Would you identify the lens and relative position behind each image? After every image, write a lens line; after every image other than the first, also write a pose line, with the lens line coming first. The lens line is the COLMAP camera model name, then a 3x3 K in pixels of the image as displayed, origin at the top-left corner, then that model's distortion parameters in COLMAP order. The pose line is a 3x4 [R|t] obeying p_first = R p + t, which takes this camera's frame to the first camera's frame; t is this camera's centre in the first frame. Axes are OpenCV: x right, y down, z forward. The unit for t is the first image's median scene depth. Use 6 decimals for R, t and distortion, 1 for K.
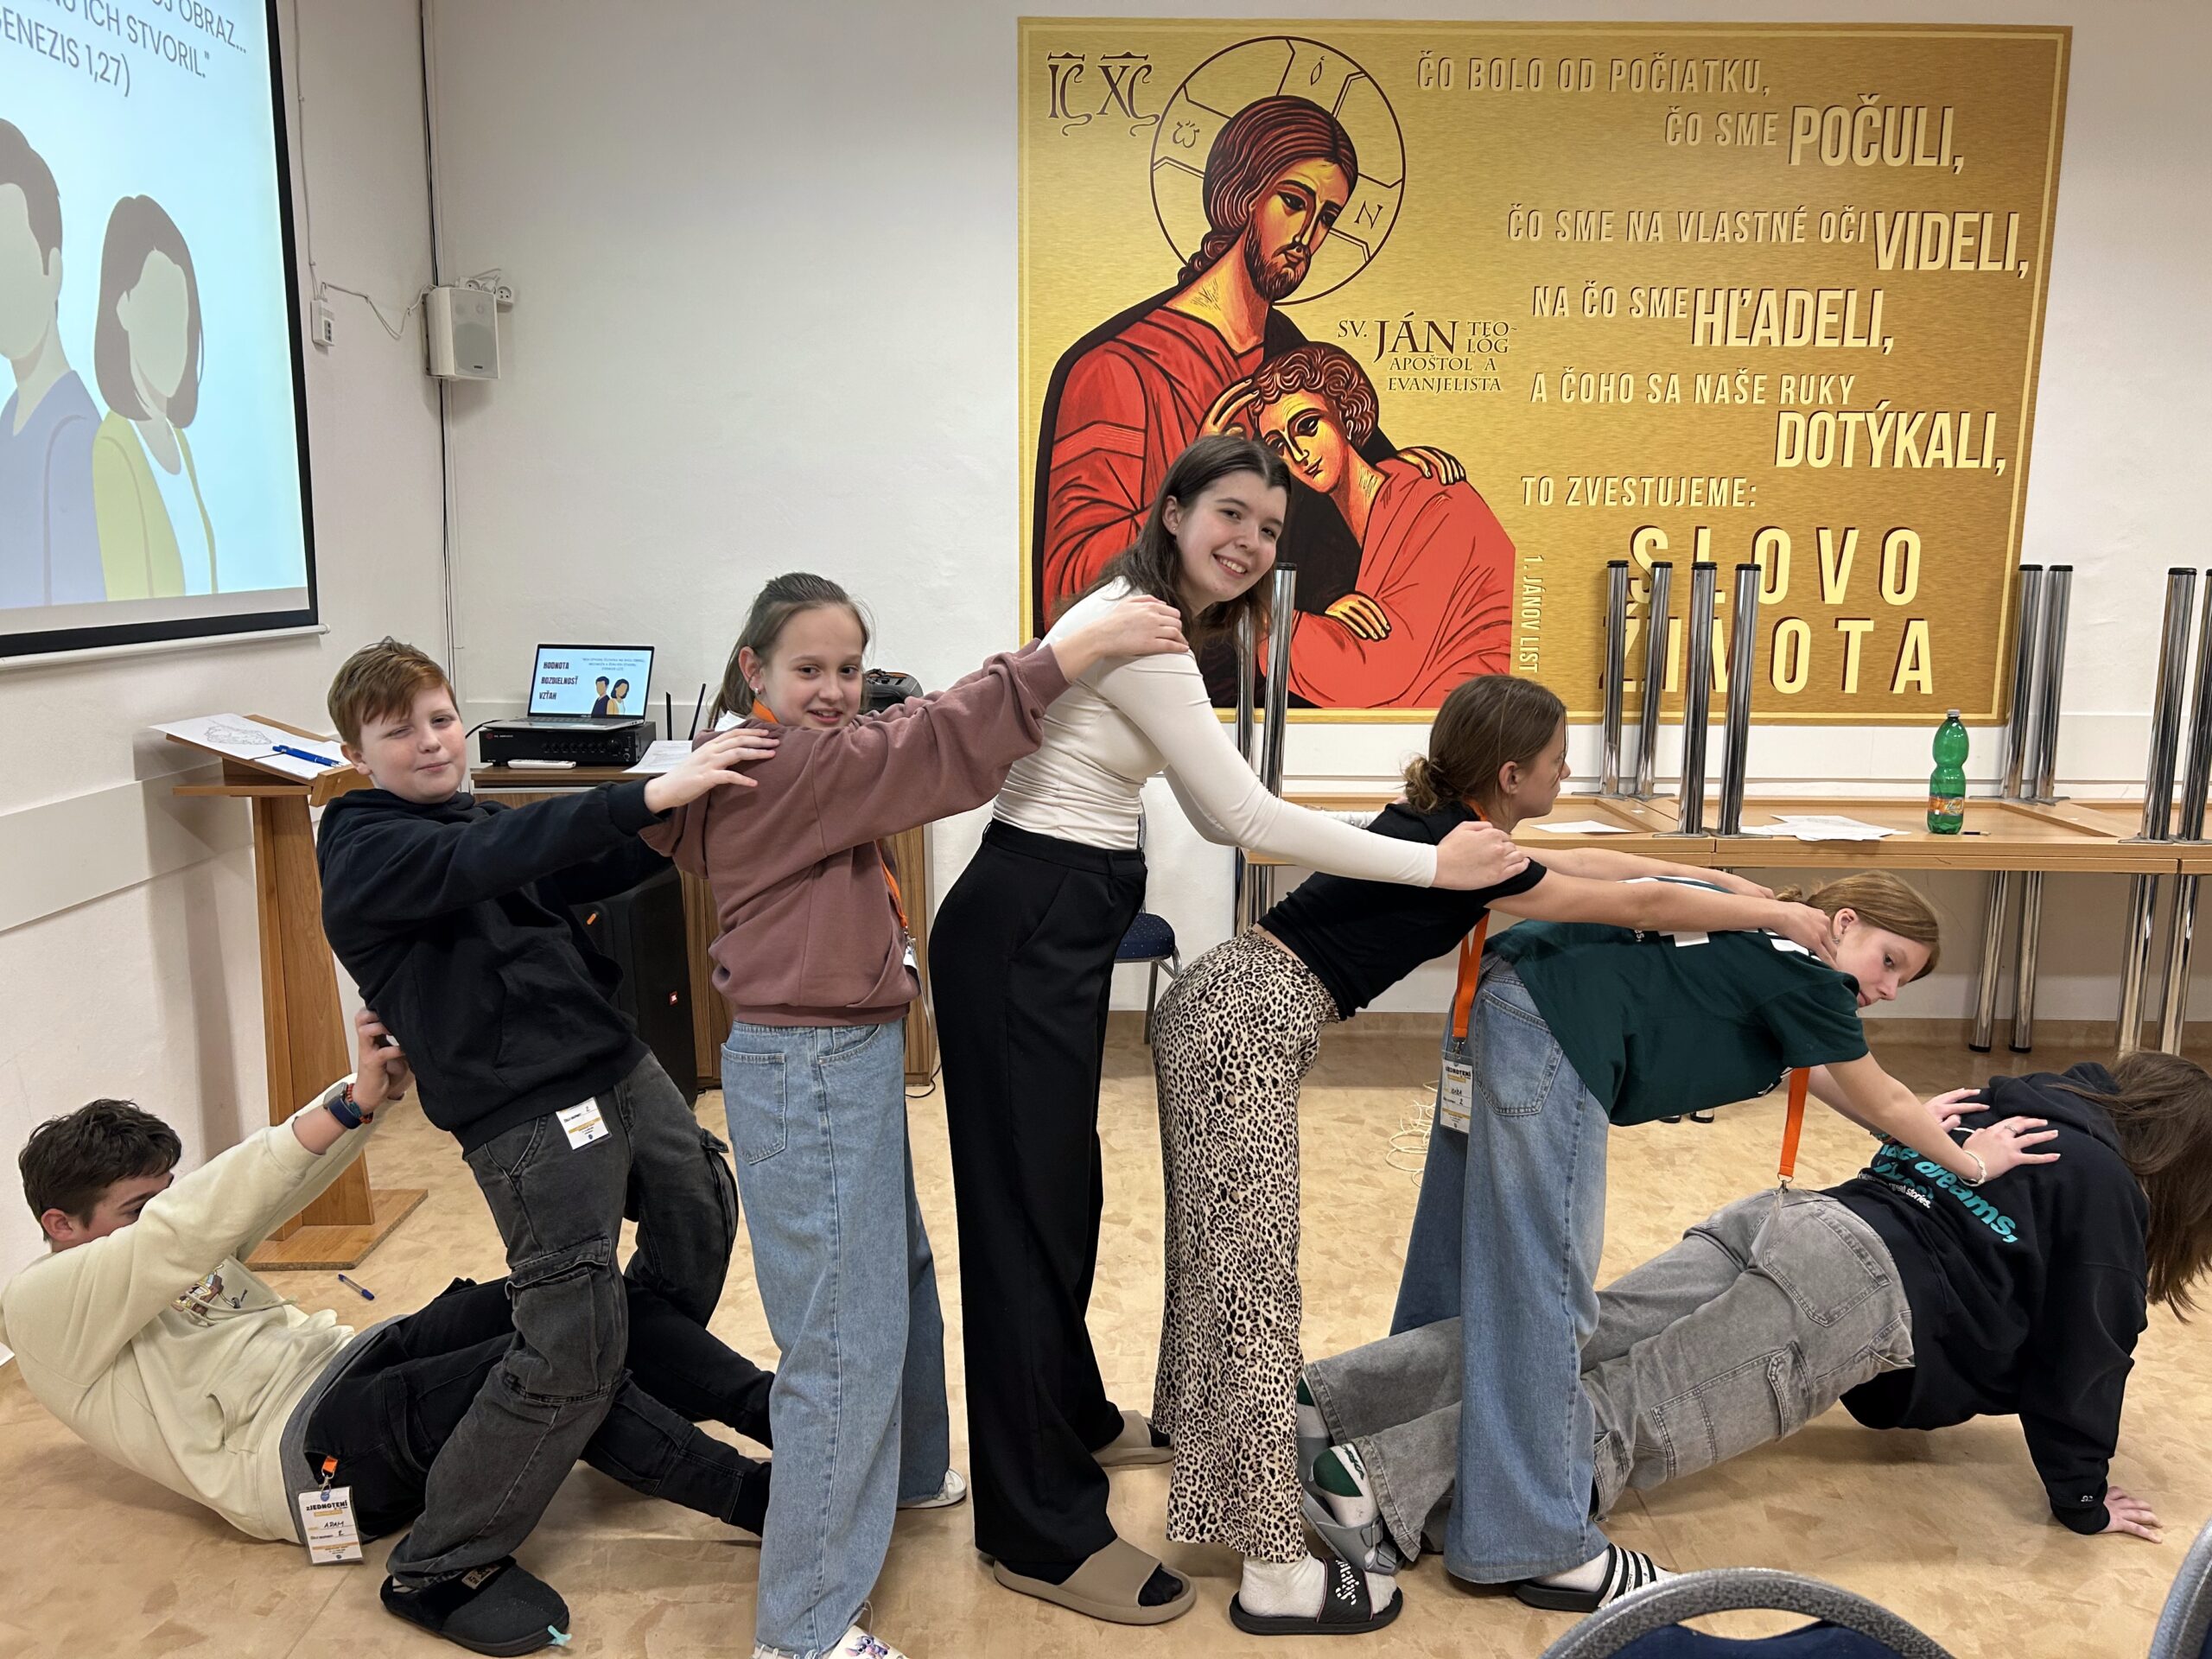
lens RADIAL K [[1648.3, 0, 1110.5], [0, 1648.3, 823.5], [0, 0, 1]] dist [0.051508, -0.047847]
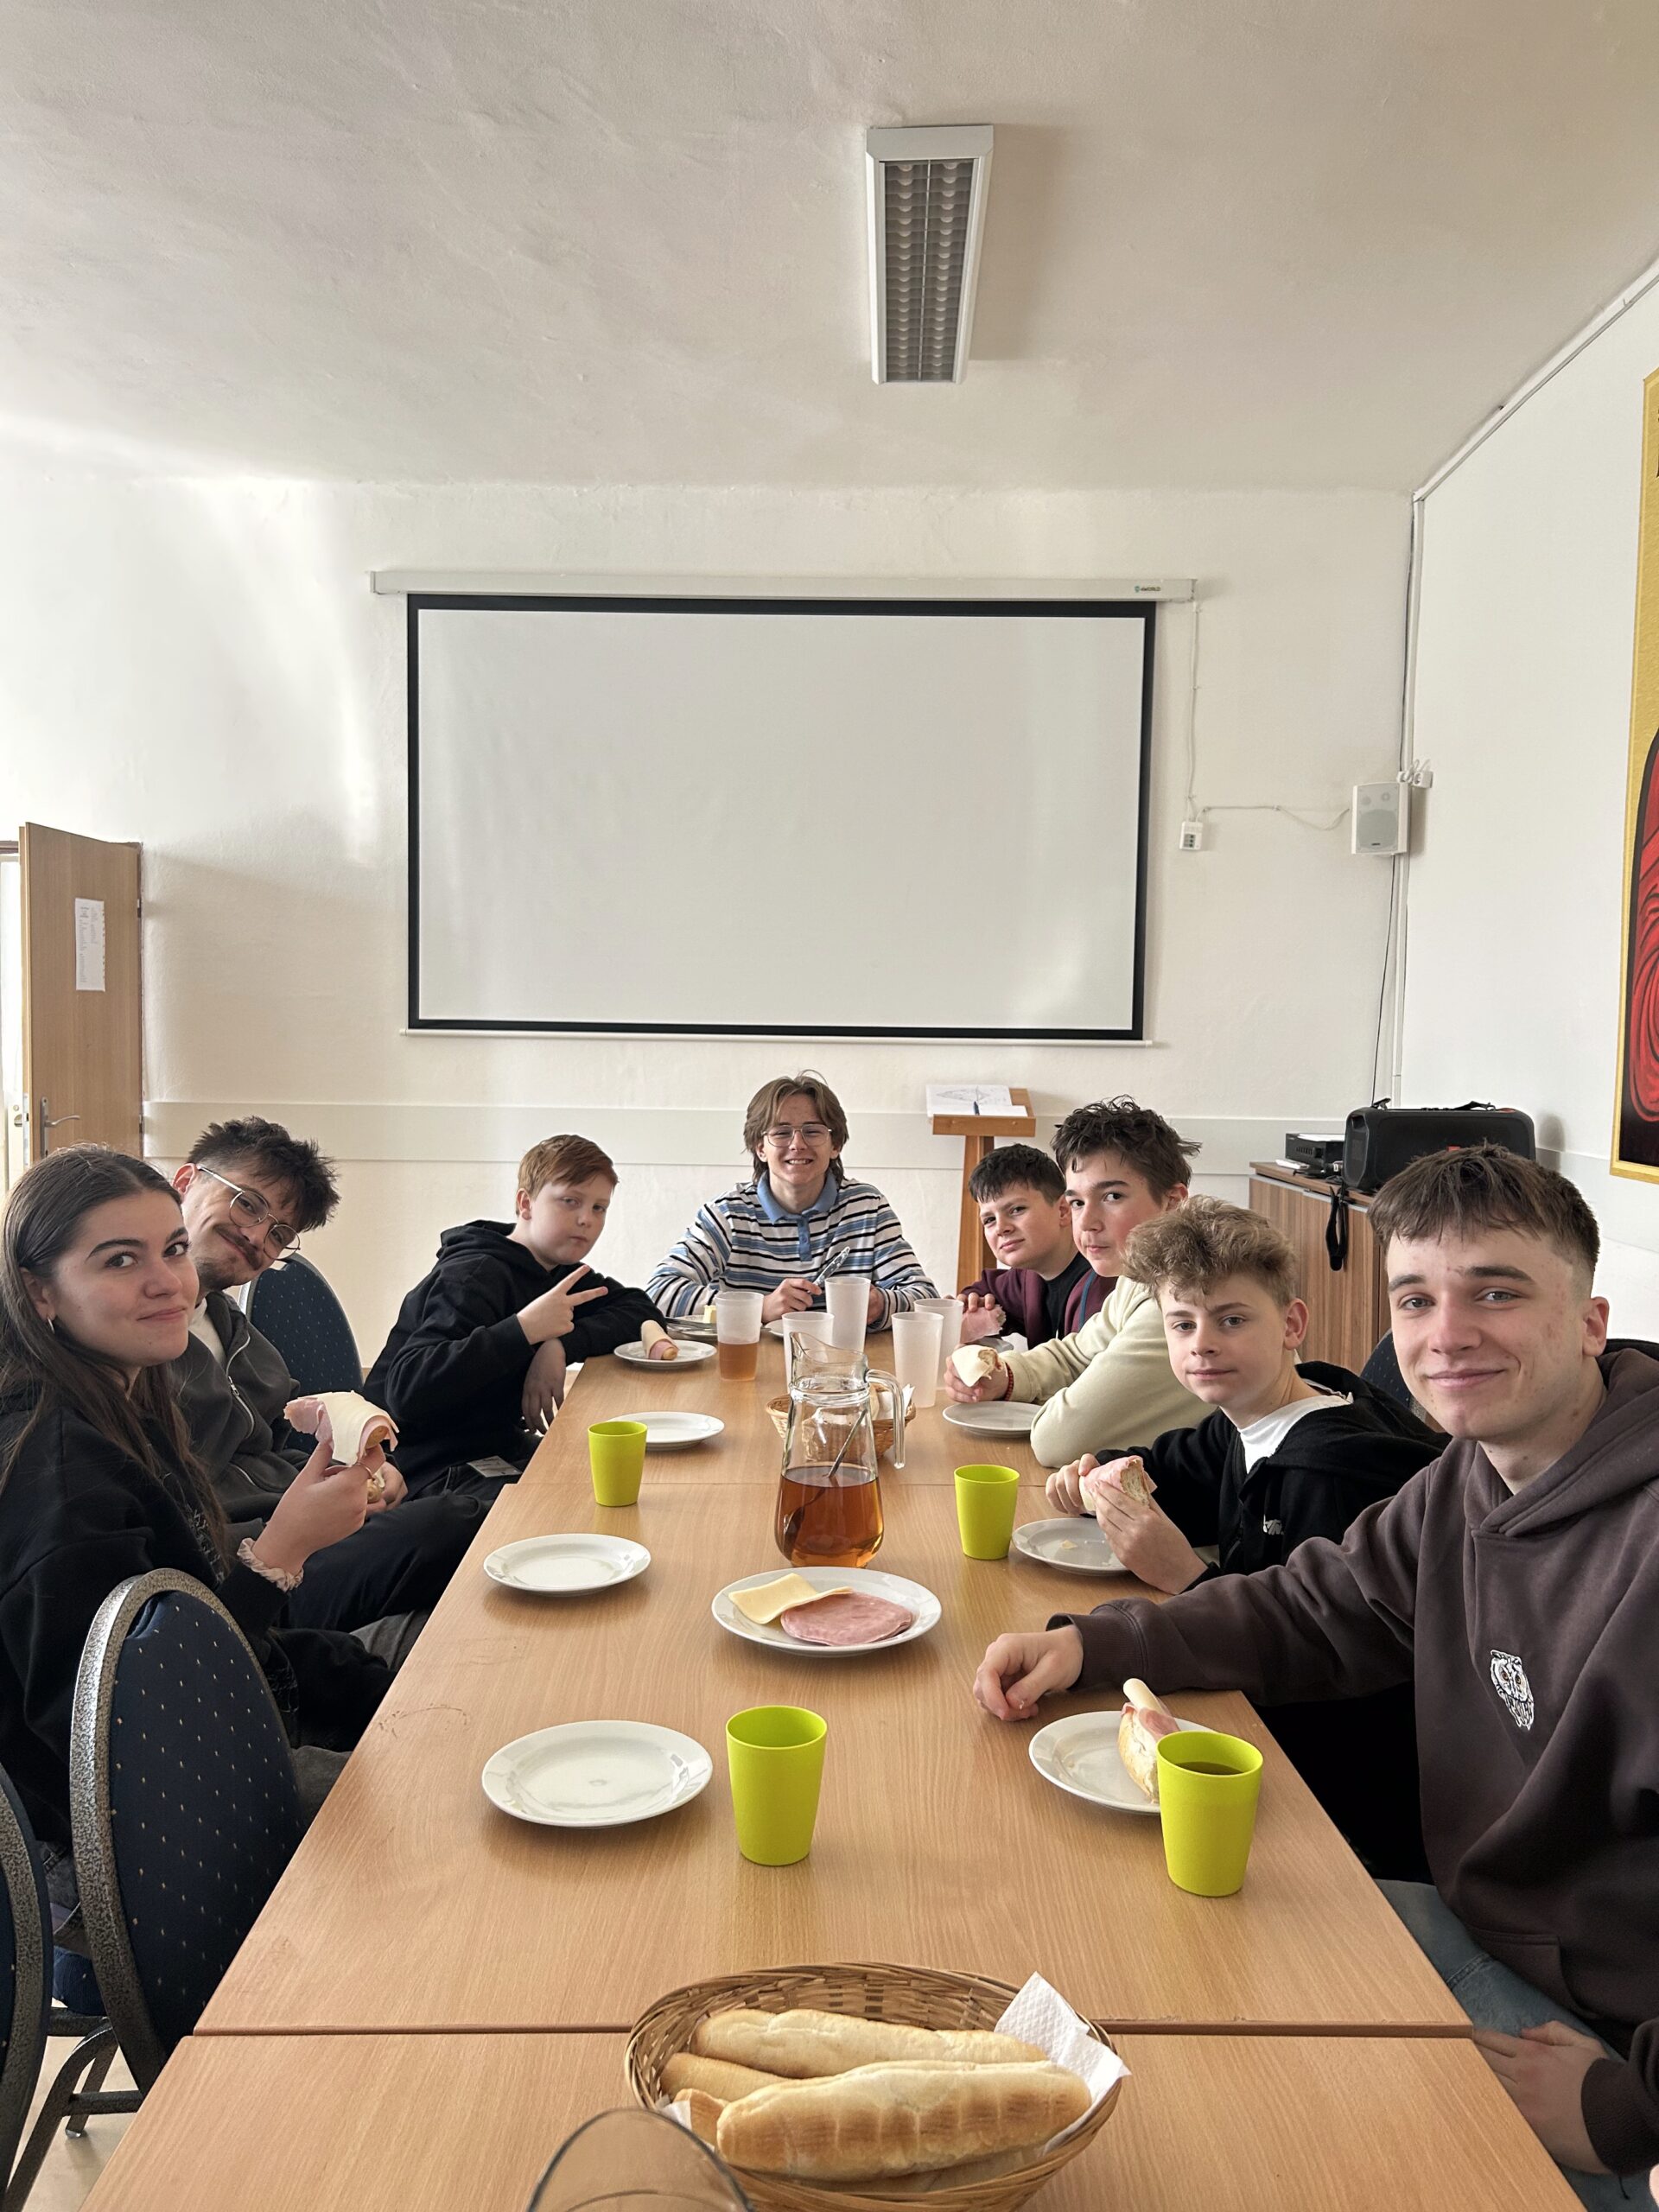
lens RADIAL K [[1648.3, 0, 824.1], [0, 1648.3, 1121.7], [0, 0, 1]] dist [0.051508, -0.047847]
pose [[-0.016406, 0.060865, -0.998011, 0.831716], [-0.162588, 0.984698, 0.062726, -0.079955], [0.986558, 0.163294, -0.006259, 0.621119]]
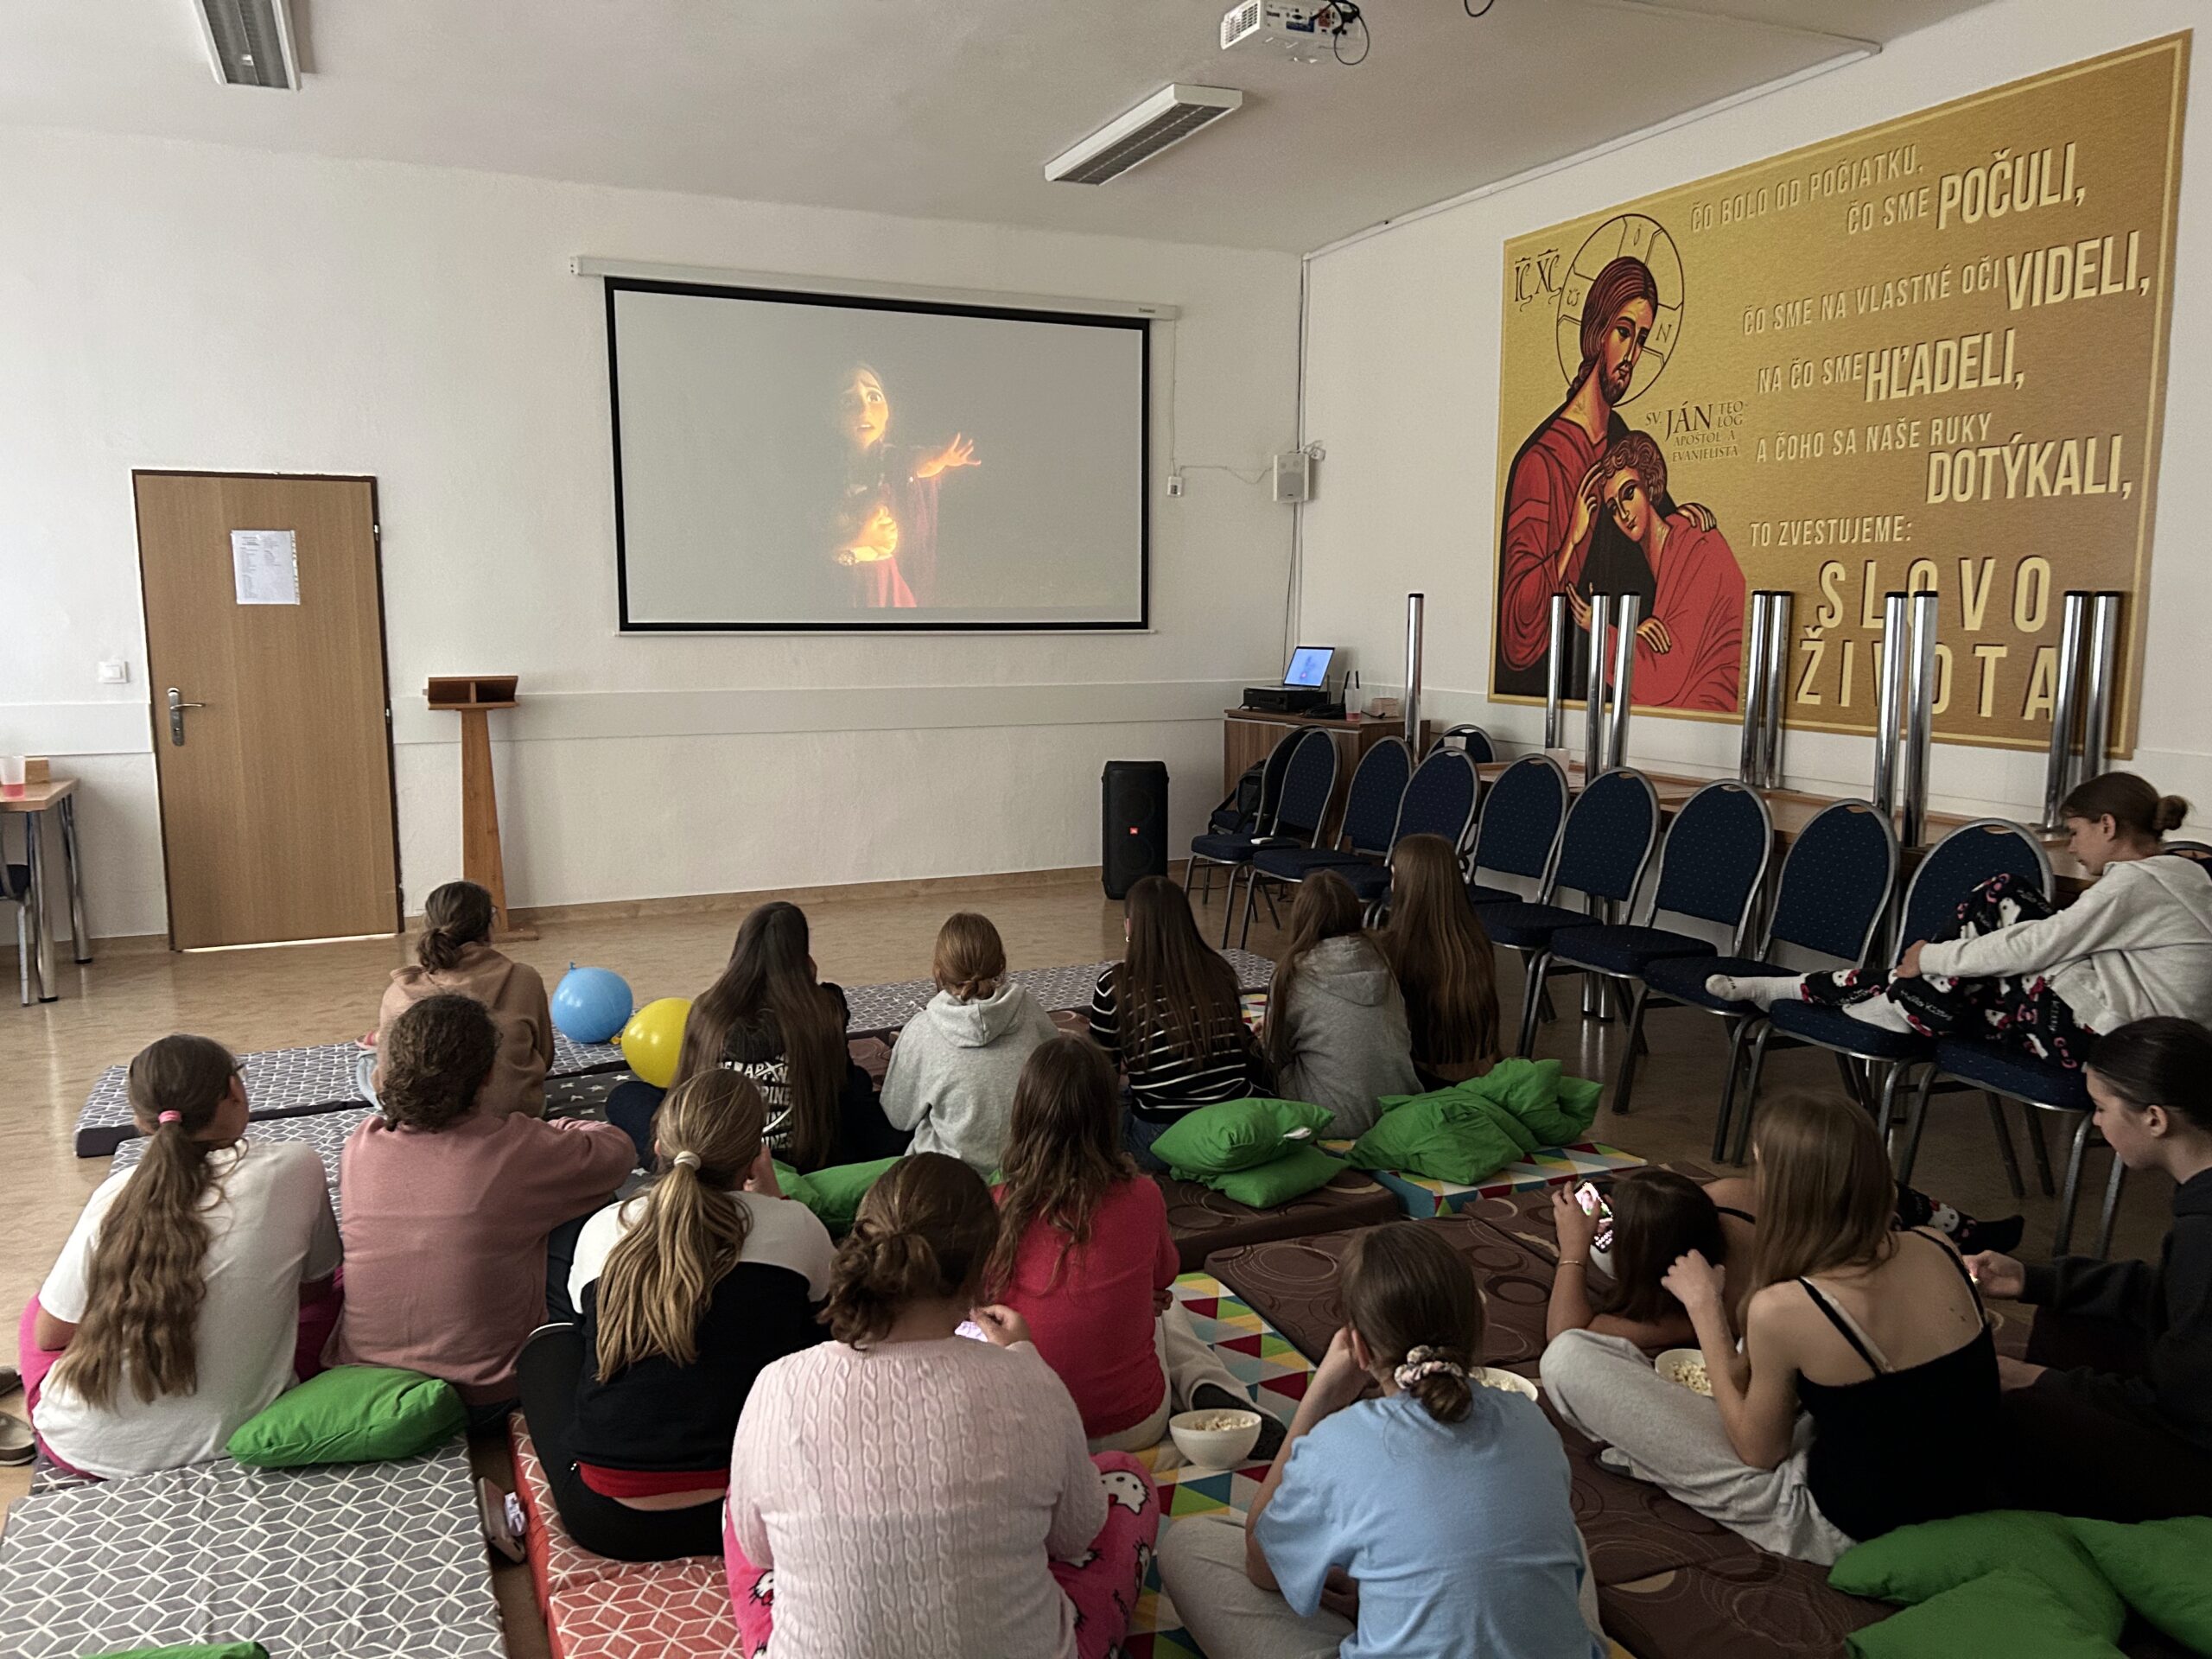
lens RADIAL K [[1648.3, 0, 1110.5], [0, 1648.3, 823.5], [0, 0, 1]] dist [0.051508, -0.047847]
pose [[0.398172, 0.117846, -0.909709, 1.214553], [-0.135268, 0.988415, 0.068836, -0.011007], [0.907282, 0.095646, 0.409500, 0.093174]]
